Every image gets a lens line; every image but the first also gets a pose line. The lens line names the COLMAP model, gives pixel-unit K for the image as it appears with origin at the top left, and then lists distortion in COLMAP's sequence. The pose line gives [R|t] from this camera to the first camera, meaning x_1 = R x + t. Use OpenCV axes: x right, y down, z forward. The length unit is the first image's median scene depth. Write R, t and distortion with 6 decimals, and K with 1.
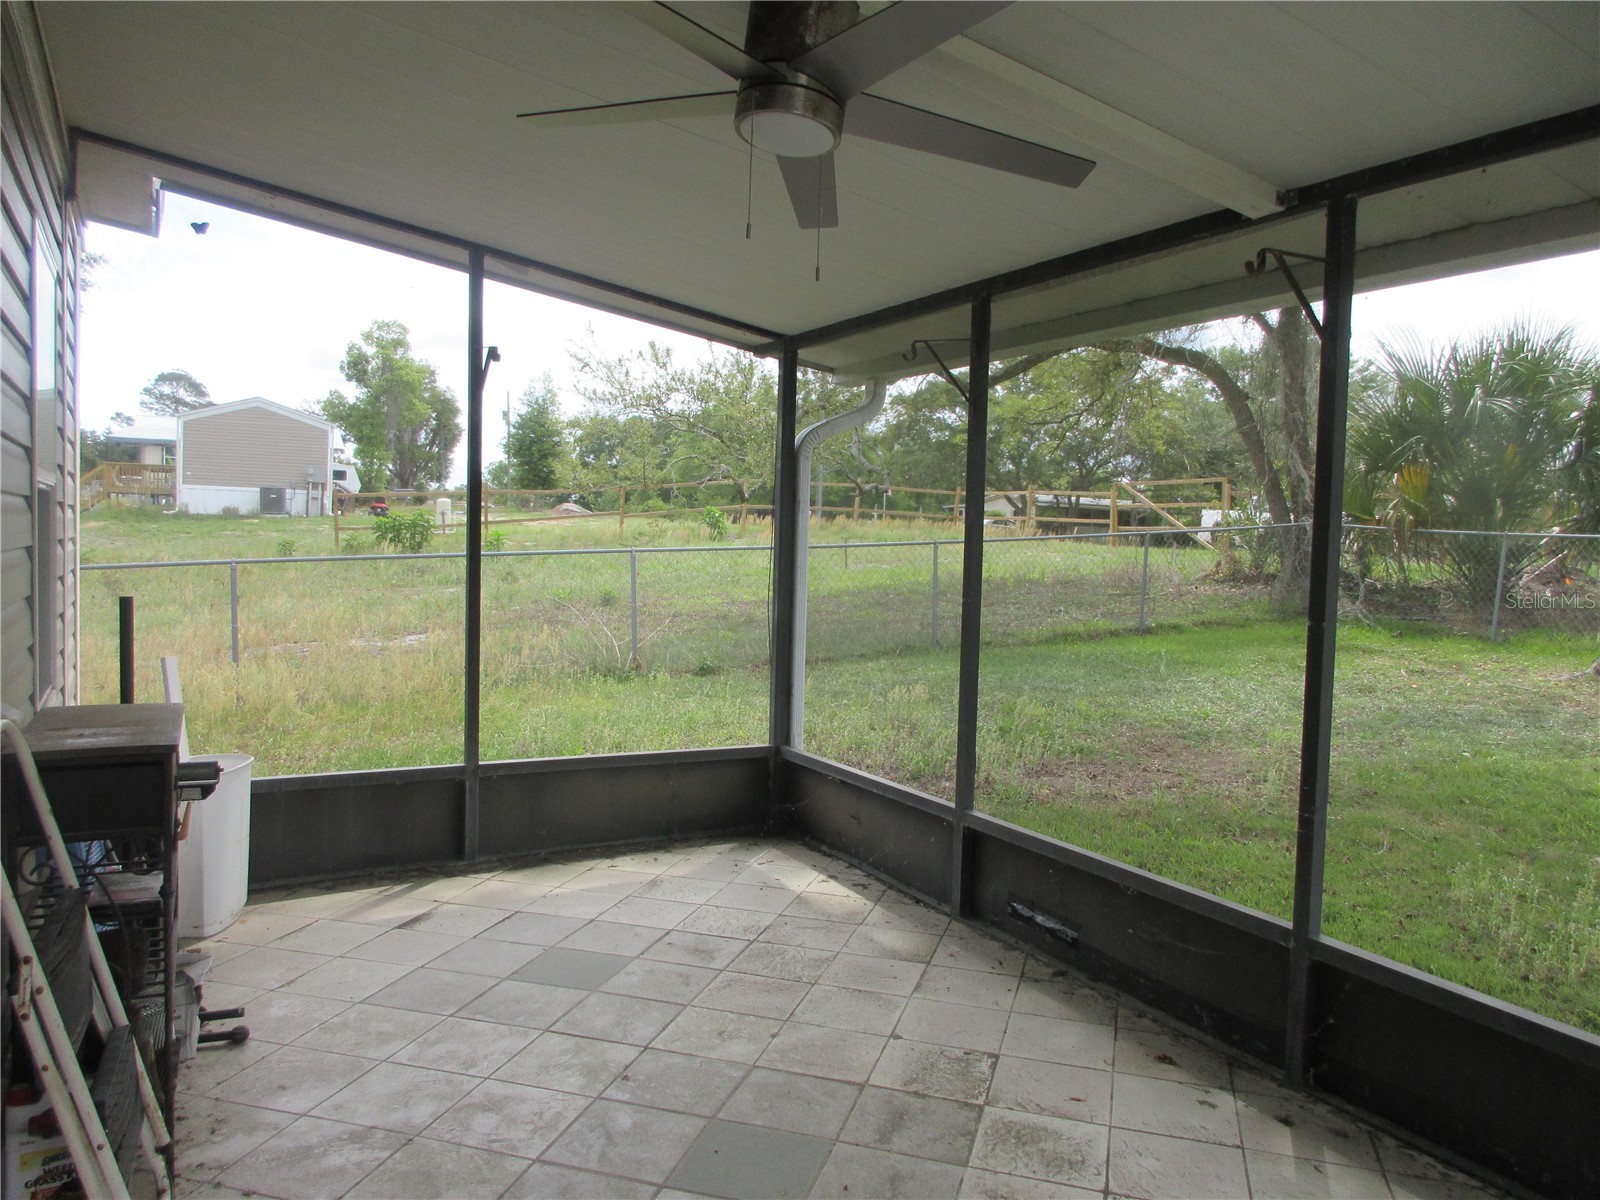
lens RADIAL K [[1191.5, 0, 796.8], [0, 1191.5, 586.7], [0, 0, 1]] dist [-0.007868, 0.009244]
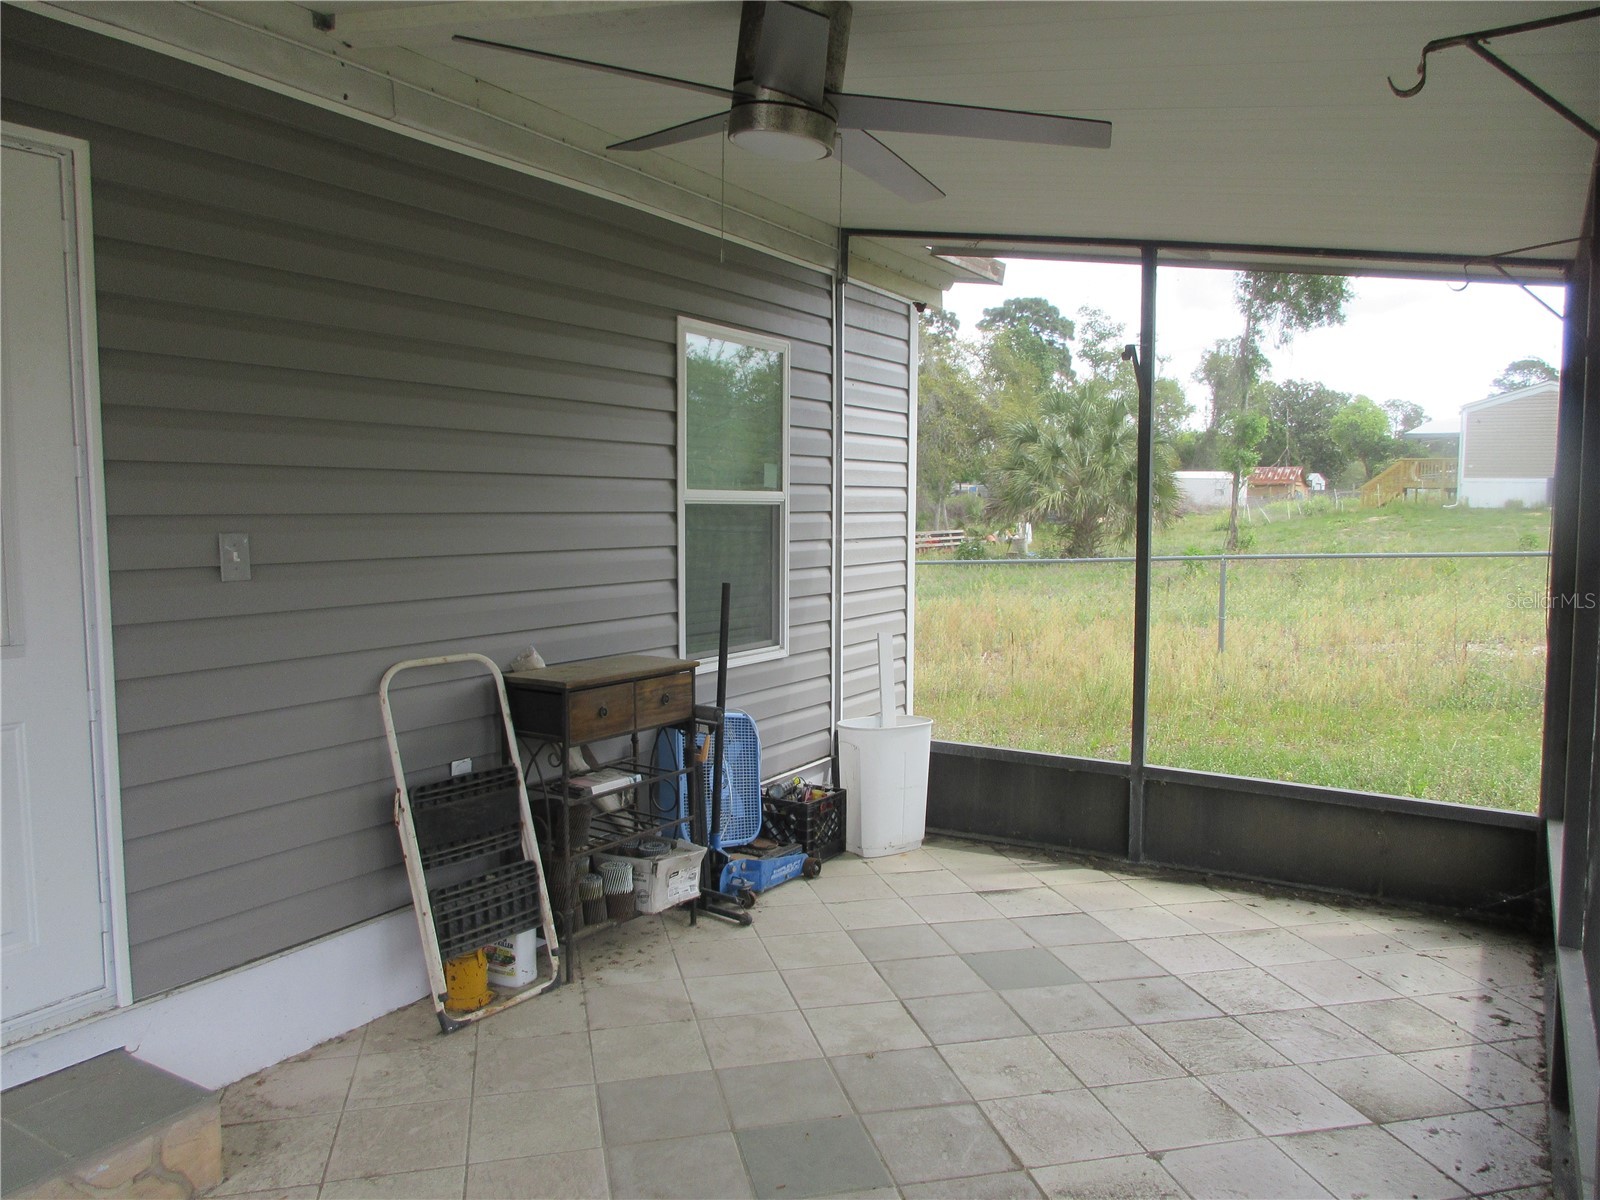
lens RADIAL K [[1191.5, 0, 796.8], [0, 1191.5, 586.7], [0, 0, 1]] dist [-0.007868, 0.009244]
pose [[0.504305, 0.041194, -0.862542, 0.444010], [-0.036788, 0.998980, 0.026201, -0.014749], [0.862741, 0.018518, 0.505306, 0.257806]]
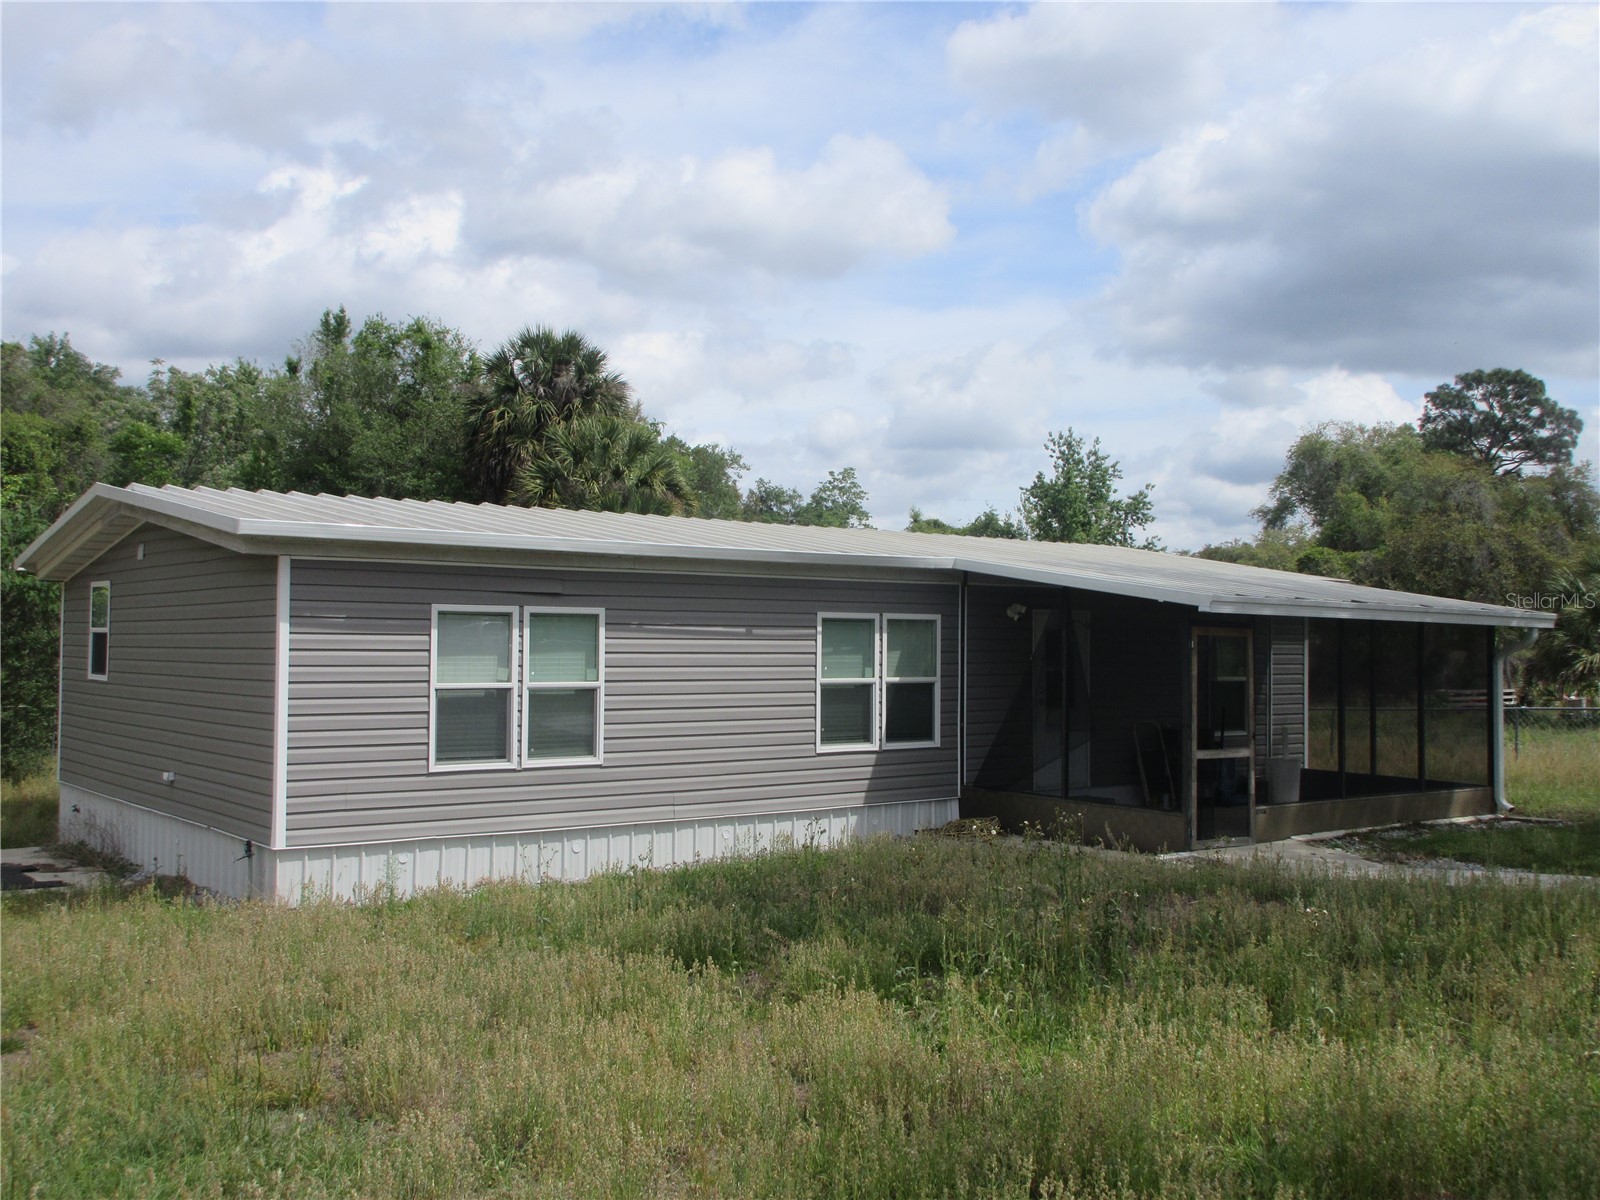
lens RADIAL K [[1553.5, 0, 800.0], [0, 1553.5, 600.0], [0, 0, 1]] dist [-0.000028, 0.001521]
pose [[0.172208, -0.045604, -0.984004, 3.207669], [-0.057543, 0.996756, -0.056266, 0.021933], [0.983378, 0.066312, 0.169025, -1.008757]]
